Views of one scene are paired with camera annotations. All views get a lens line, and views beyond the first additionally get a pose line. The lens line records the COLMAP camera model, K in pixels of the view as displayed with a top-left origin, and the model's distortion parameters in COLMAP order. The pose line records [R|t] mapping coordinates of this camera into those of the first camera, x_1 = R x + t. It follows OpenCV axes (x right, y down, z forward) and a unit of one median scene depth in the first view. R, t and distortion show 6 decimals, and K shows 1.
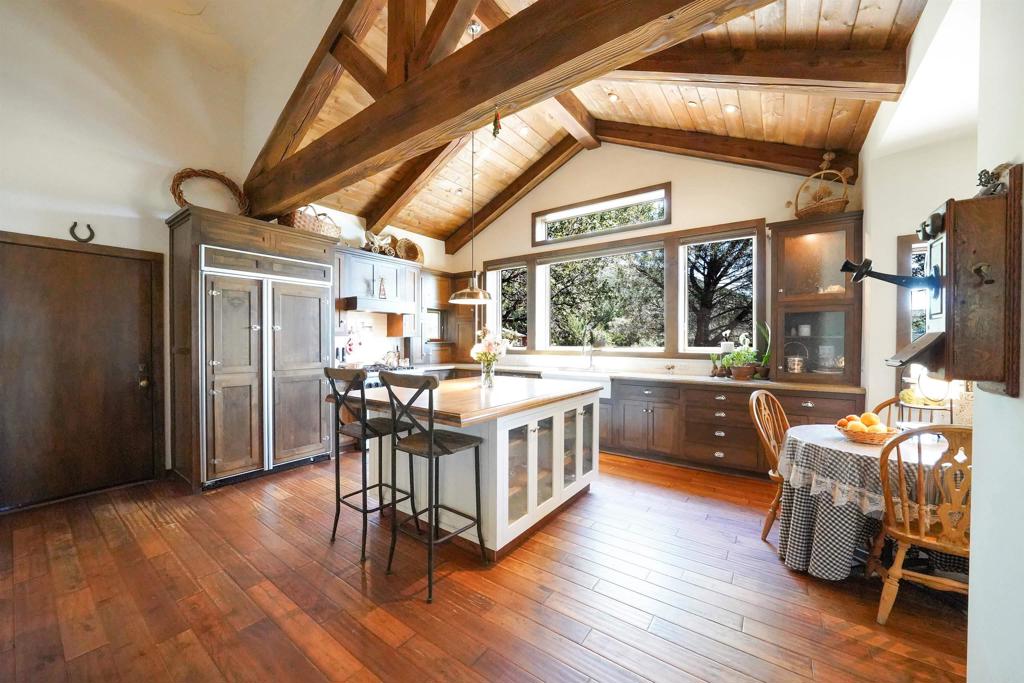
lens RADIAL K [[393.9, 0, 512.0], [0, 393.9, 341.5], [0, 0, 1]] dist [-0.000802, -0.000098]
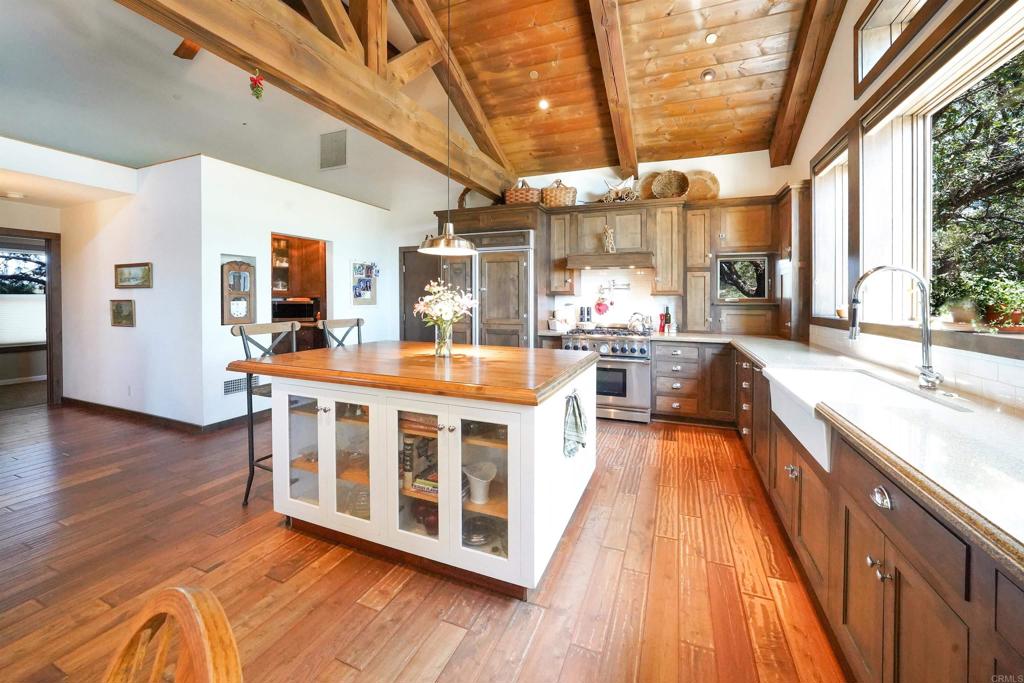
lens RADIAL K [[384.7, 0, 515.9], [0, 384.7, 299.1], [0, 0, 1]] dist [-0.000401, -0.000032]
pose [[0.260471, -0.001400, -0.965481, 0.592019], [-0.007783, 0.999963, -0.003549, -0.000091], [0.965450, 0.008439, 0.260451, 0.762305]]
